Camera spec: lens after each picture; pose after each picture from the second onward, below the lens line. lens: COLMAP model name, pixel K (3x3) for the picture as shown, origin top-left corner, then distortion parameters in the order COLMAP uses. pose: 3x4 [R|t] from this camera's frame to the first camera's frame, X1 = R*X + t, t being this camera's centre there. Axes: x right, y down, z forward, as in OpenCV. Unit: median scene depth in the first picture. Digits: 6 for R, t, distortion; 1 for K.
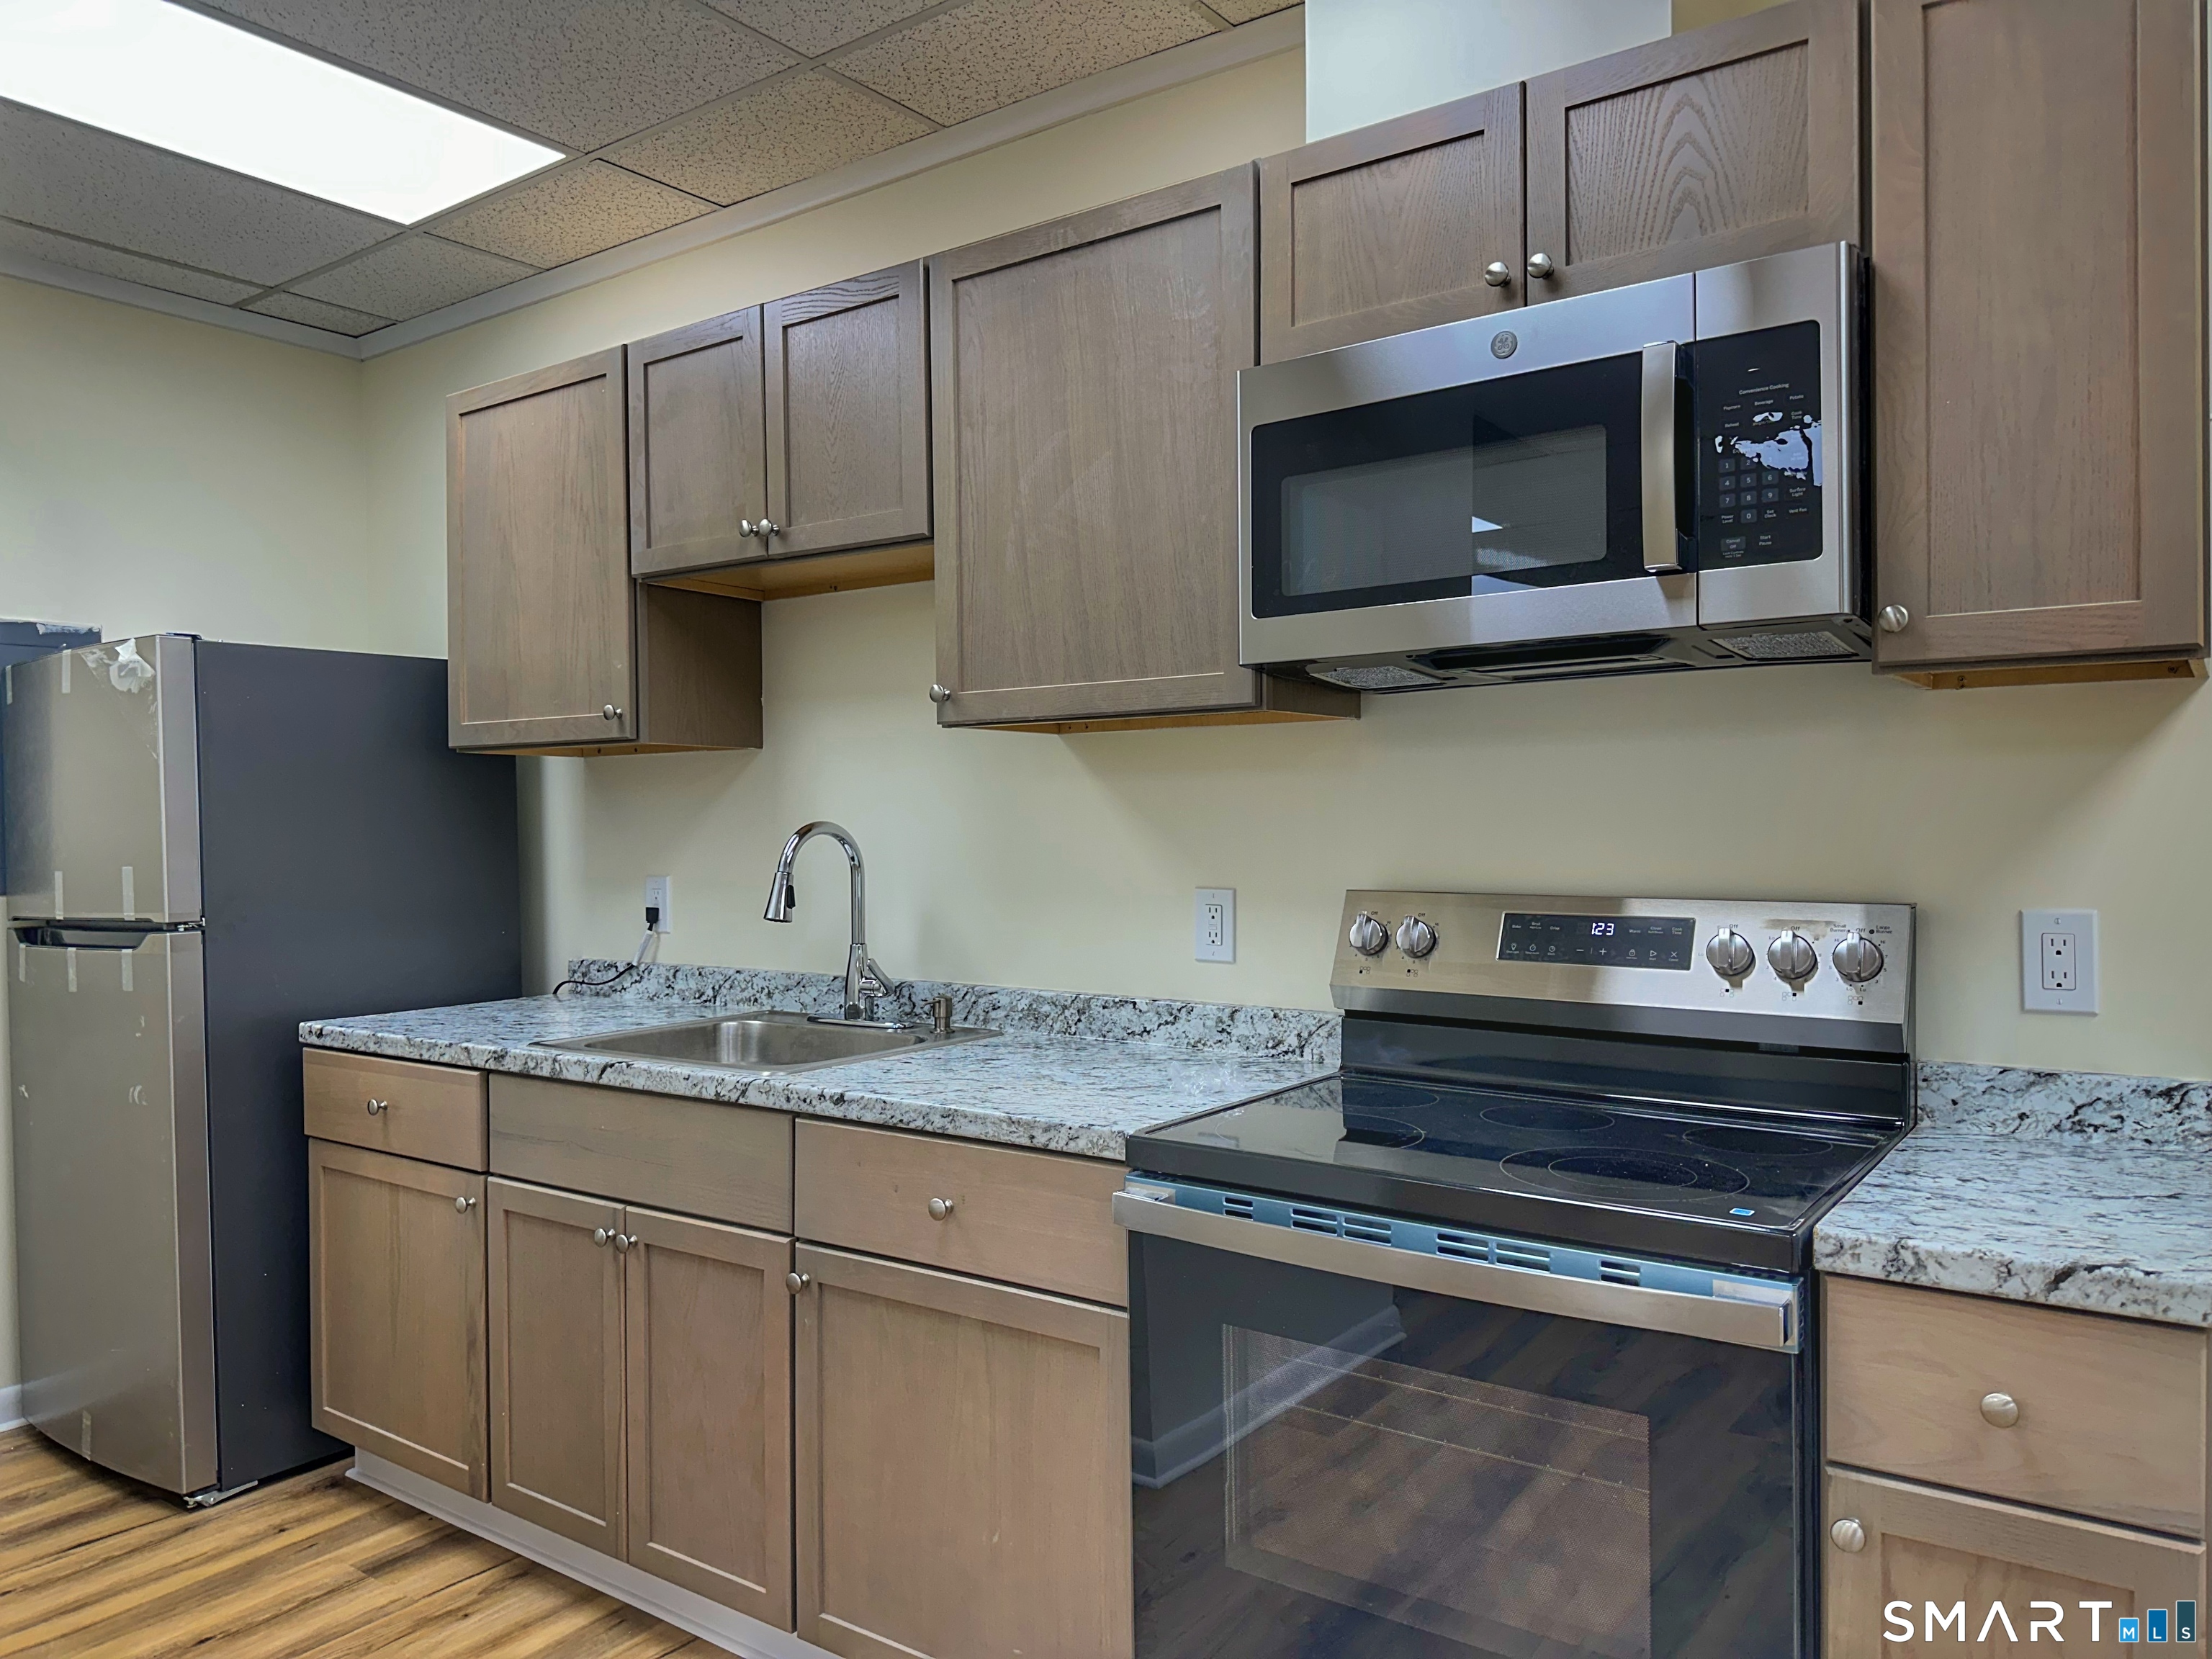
lens RADIAL K [[1586.5, 0, 1106.0], [0, 1586.5, 829.5], [0, 0, 1]] dist [0.103082, -0.142921]
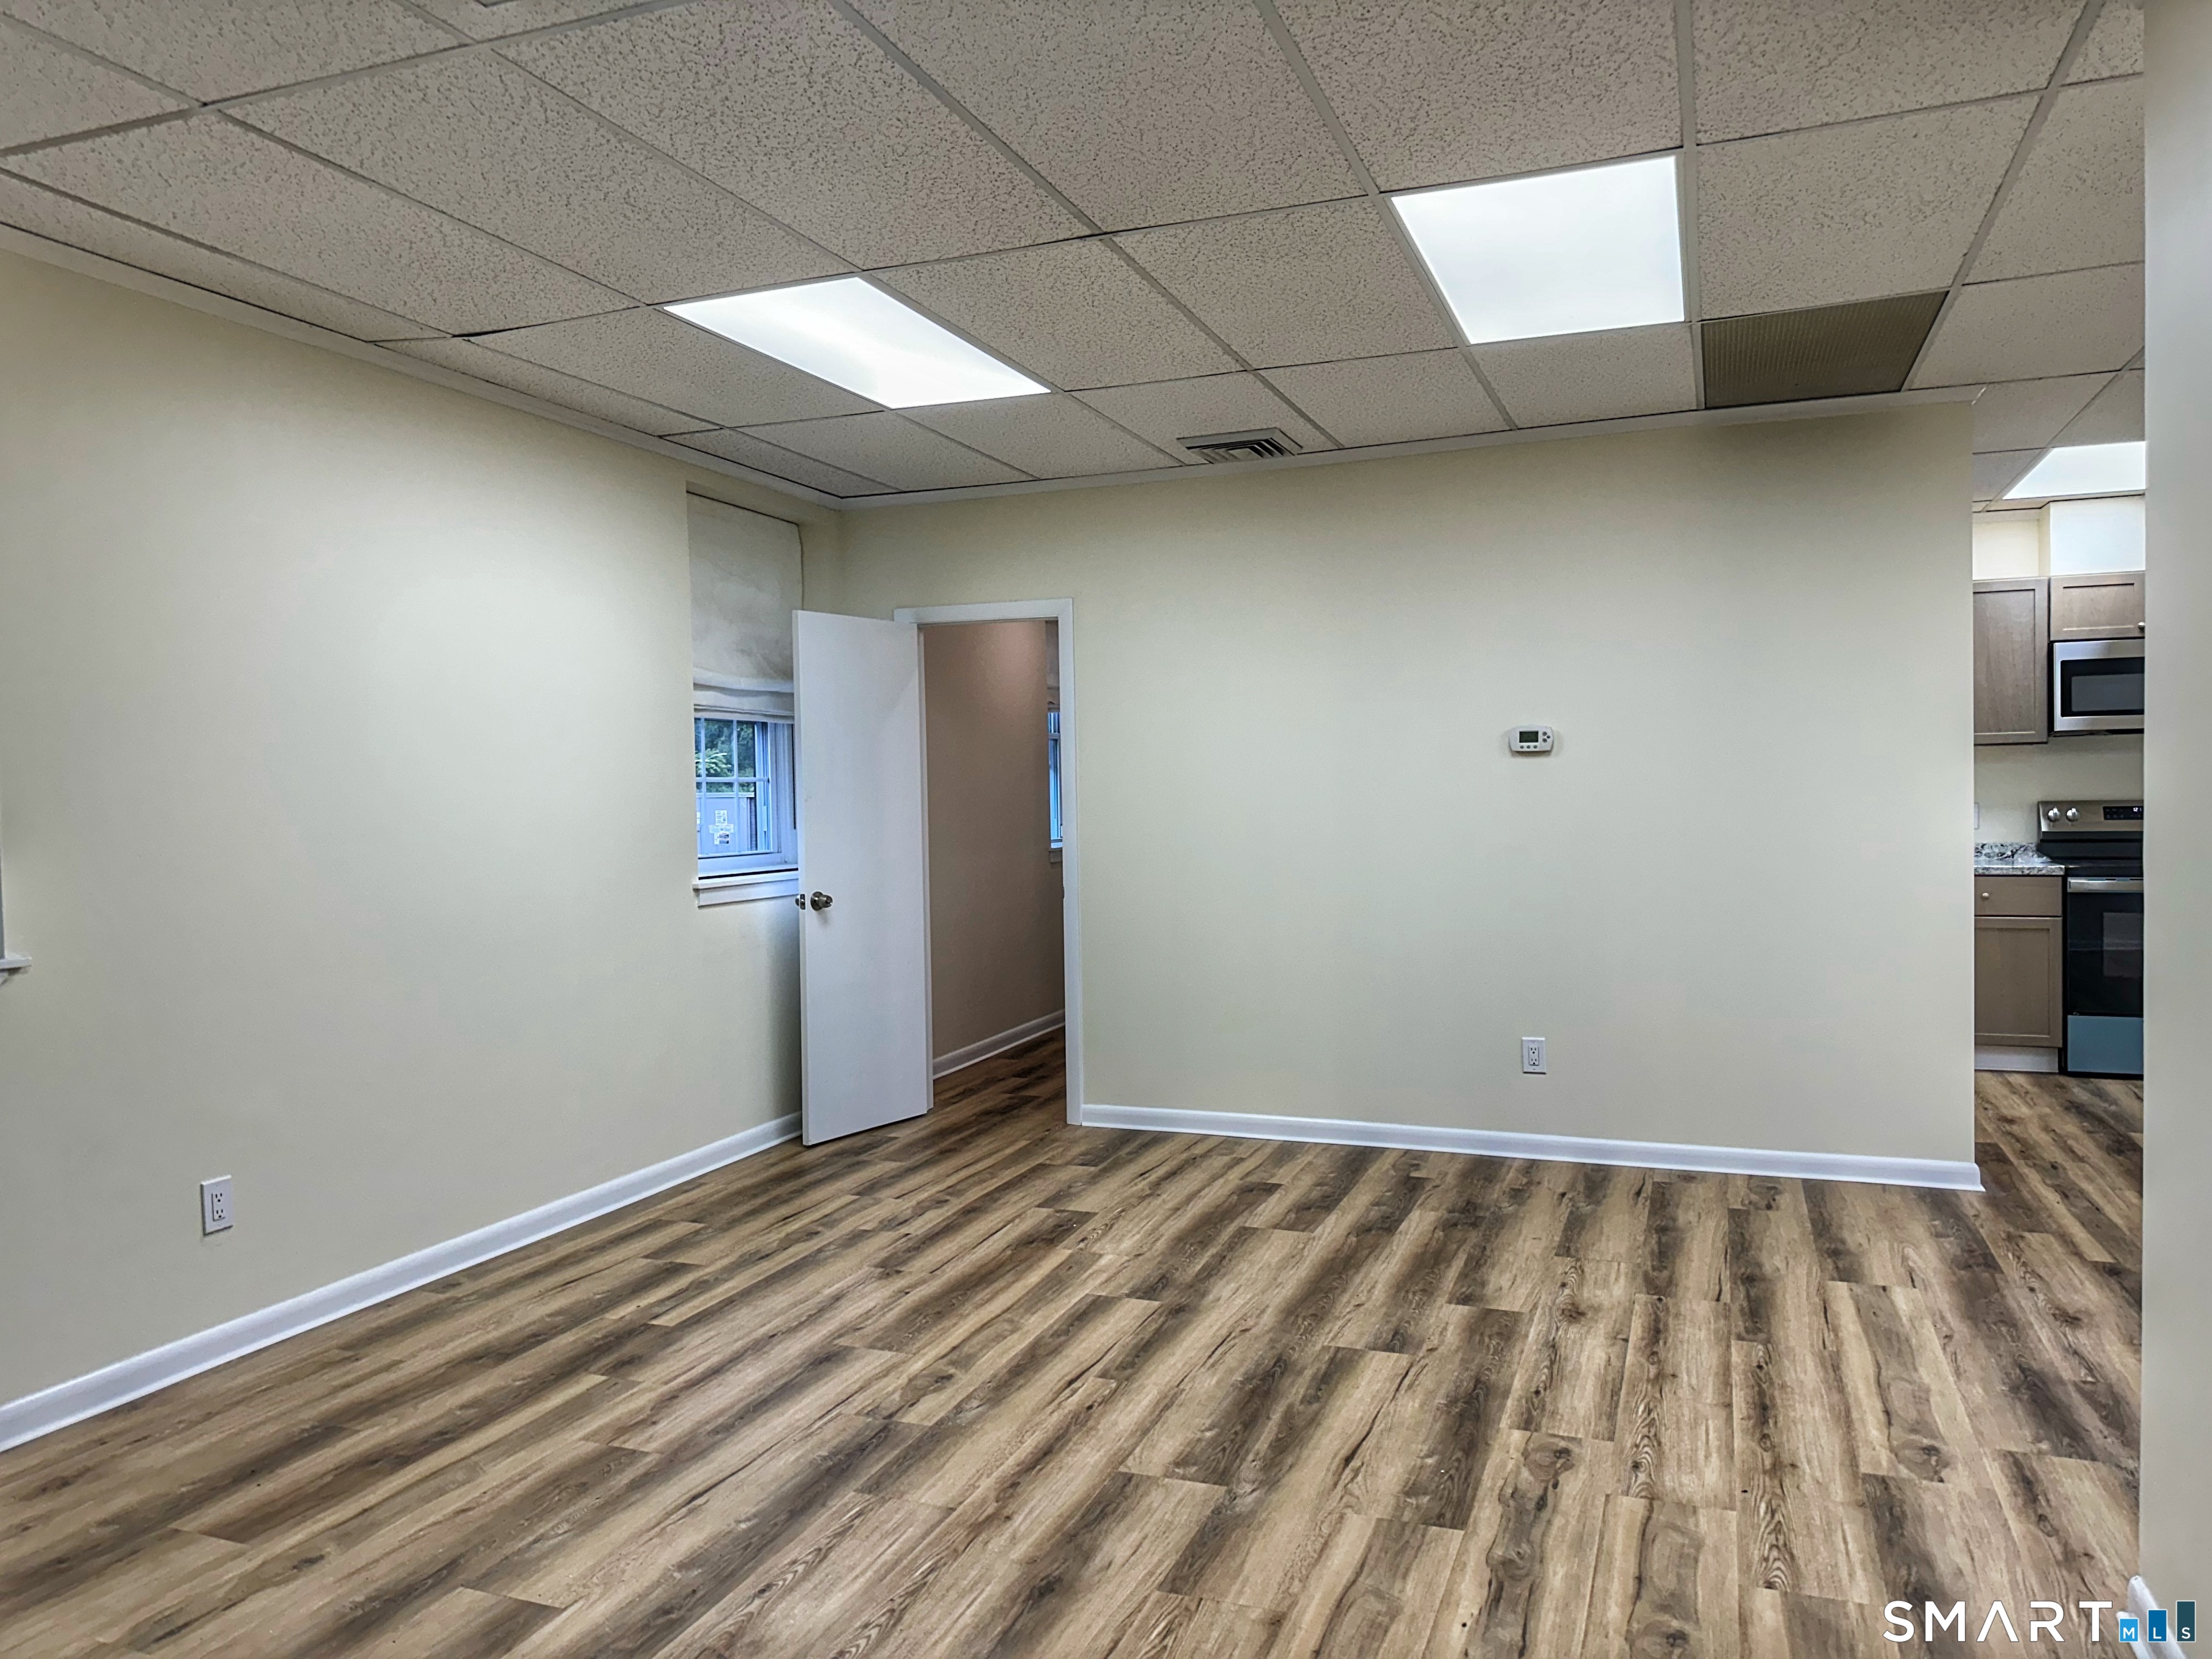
lens RADIAL K [[1556.7, 0, 1106.0], [0, 1556.7, 829.5], [0, 0, 1]] dist [0.031116, -0.037430]
pose [[0.964171, -0.016277, 0.264782, -2.227314], [0.011540, 0.999745, 0.019434, 0.011925], [-0.265031, -0.015682, 0.964112, -1.342078]]
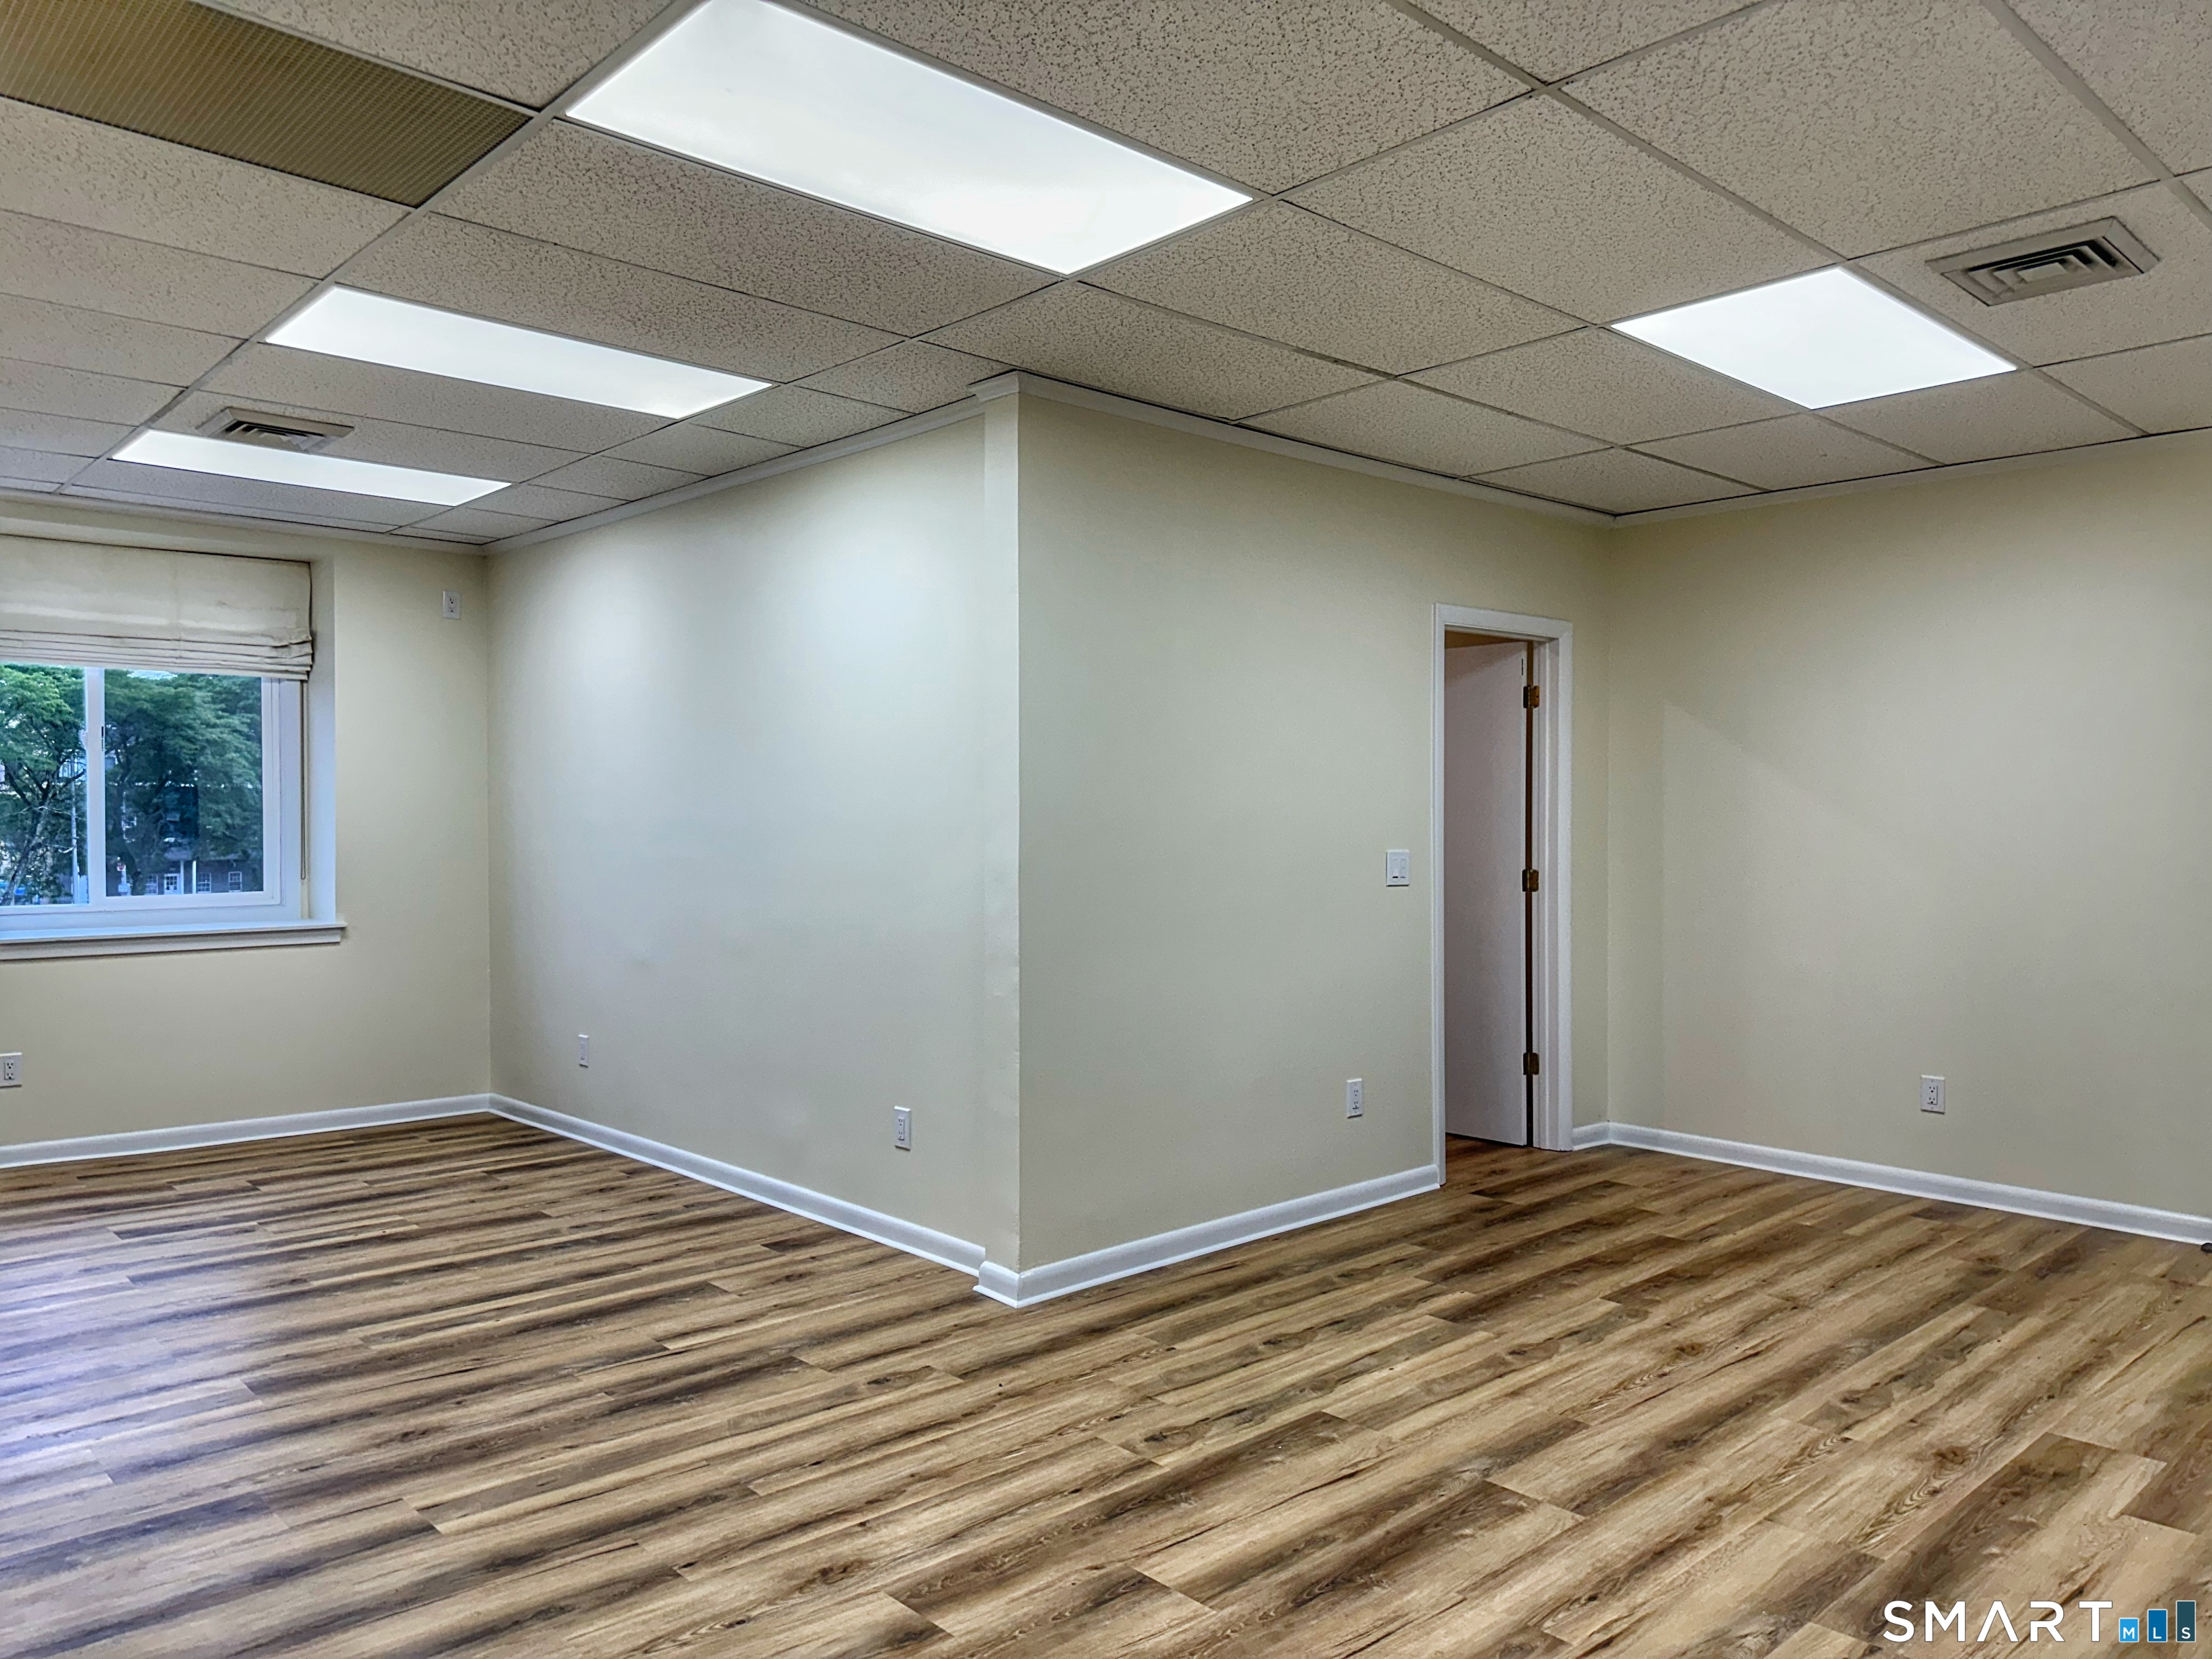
lens RADIAL K [[1556.7, 0, 1106.0], [0, 1556.7, 829.5], [0, 0, 1]] dist [0.031116, -0.037430]
pose [[-0.983067, 0.005047, 0.183178, -1.771980], [0.007742, 0.999872, 0.014003, -0.003716], [-0.183084, 0.015184, -0.982980, 1.015705]]
